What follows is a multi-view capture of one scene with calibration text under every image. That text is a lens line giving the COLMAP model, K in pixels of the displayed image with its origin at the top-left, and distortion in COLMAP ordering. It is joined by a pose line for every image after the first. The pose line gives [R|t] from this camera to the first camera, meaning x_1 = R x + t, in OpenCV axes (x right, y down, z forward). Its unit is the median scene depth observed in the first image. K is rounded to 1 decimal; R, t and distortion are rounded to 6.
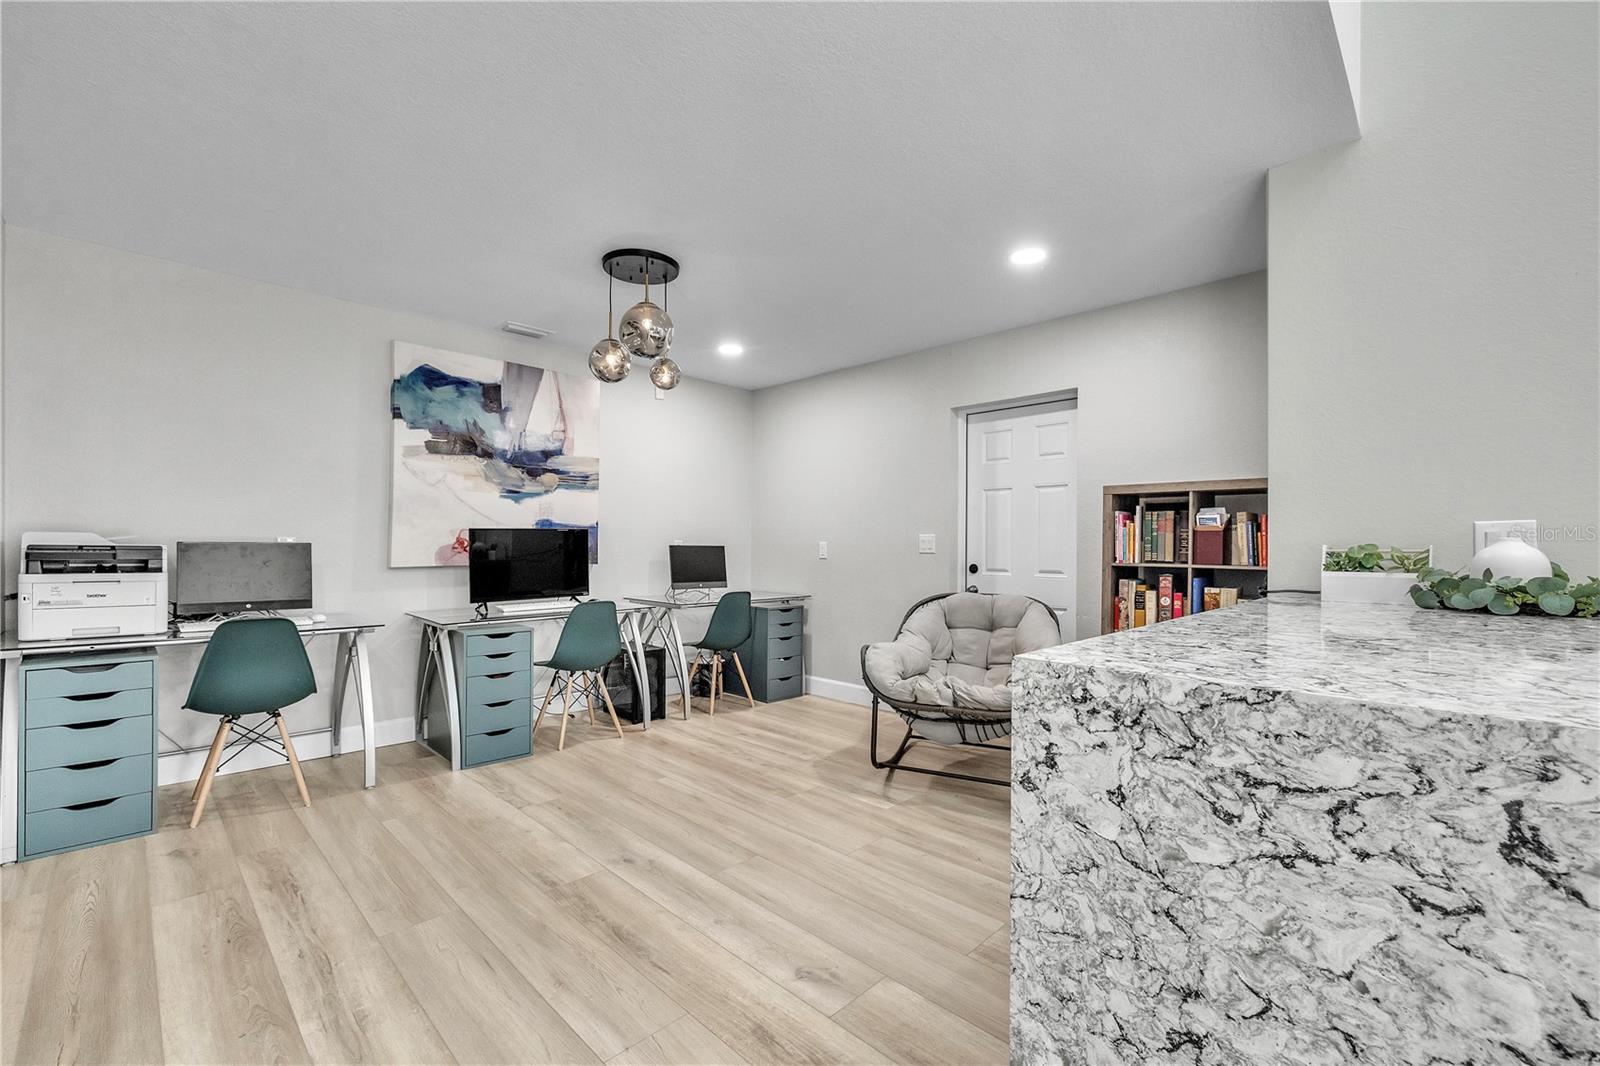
lens RADIAL K [[675.2, 0, 798.7], [0, 675.2, 541.7], [0, 0, 1]] dist [-0.001420, -0.000116]
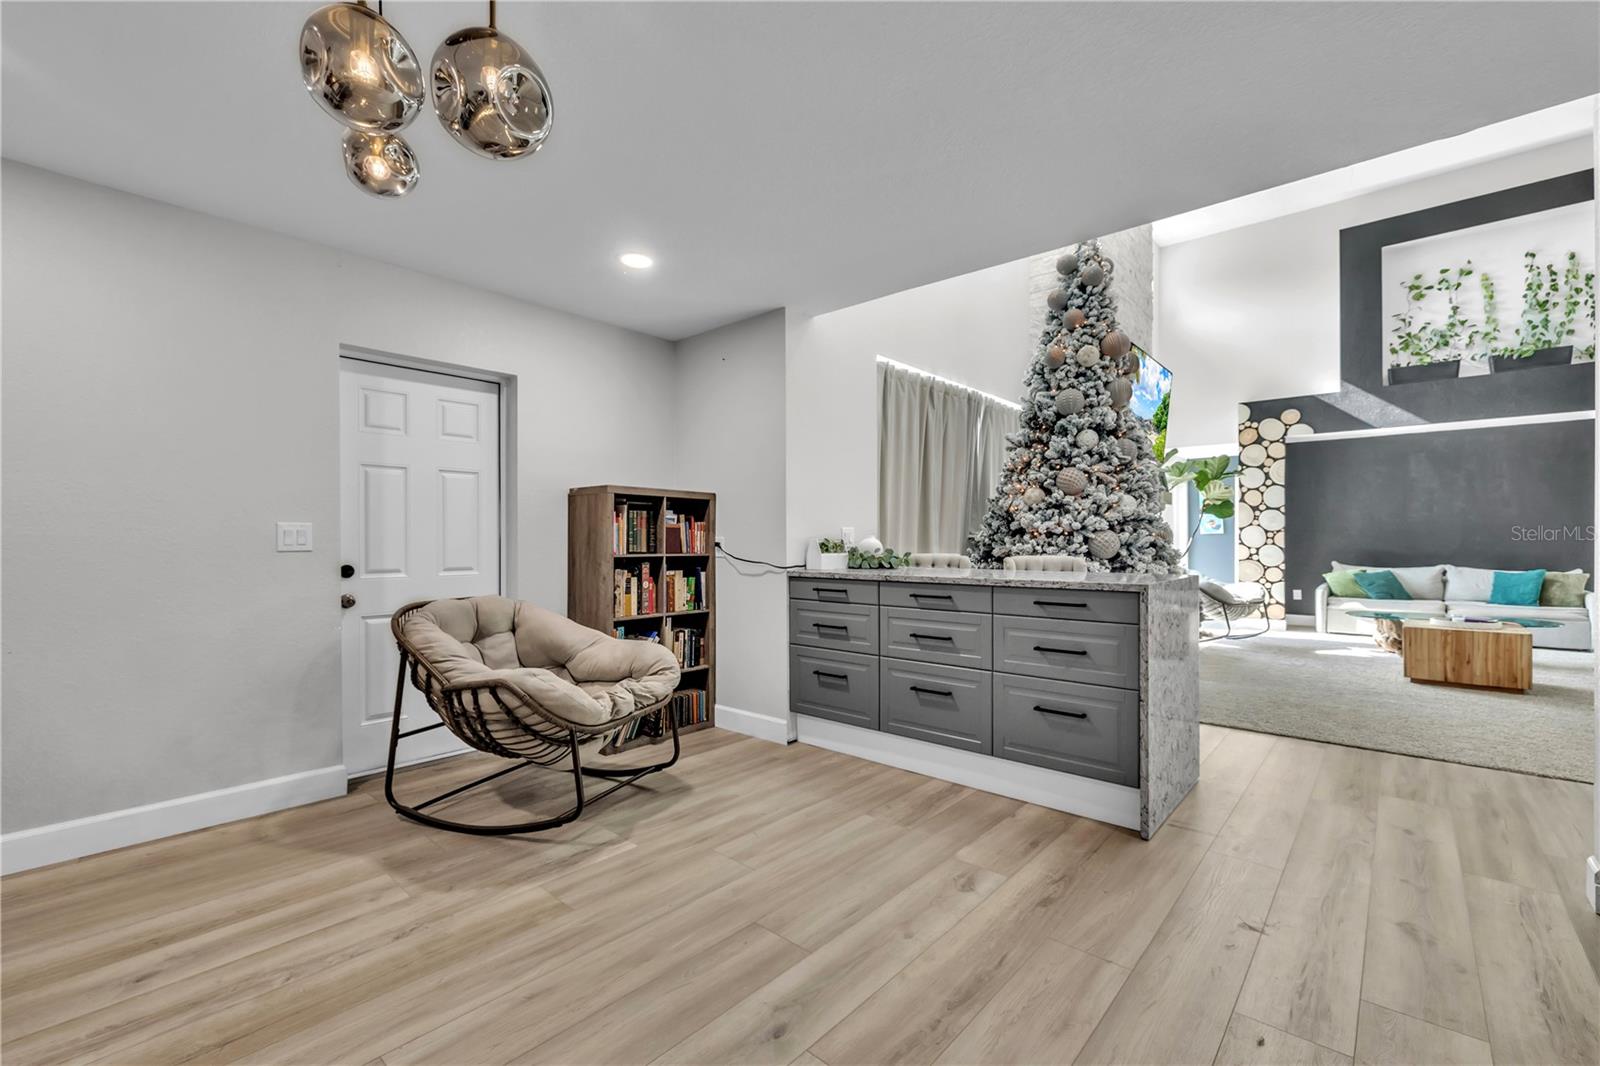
lens RADIAL K [[675.2, 0, 798.7], [0, 675.2, 541.7], [0, 0, 1]] dist [-0.001420, -0.000116]
pose [[-0.050960, -0.003453, 0.998695, -0.688428], [-0.004750, 0.999984, 0.003215, 0.005097], [-0.998689, -0.004580, -0.050975, 0.786255]]
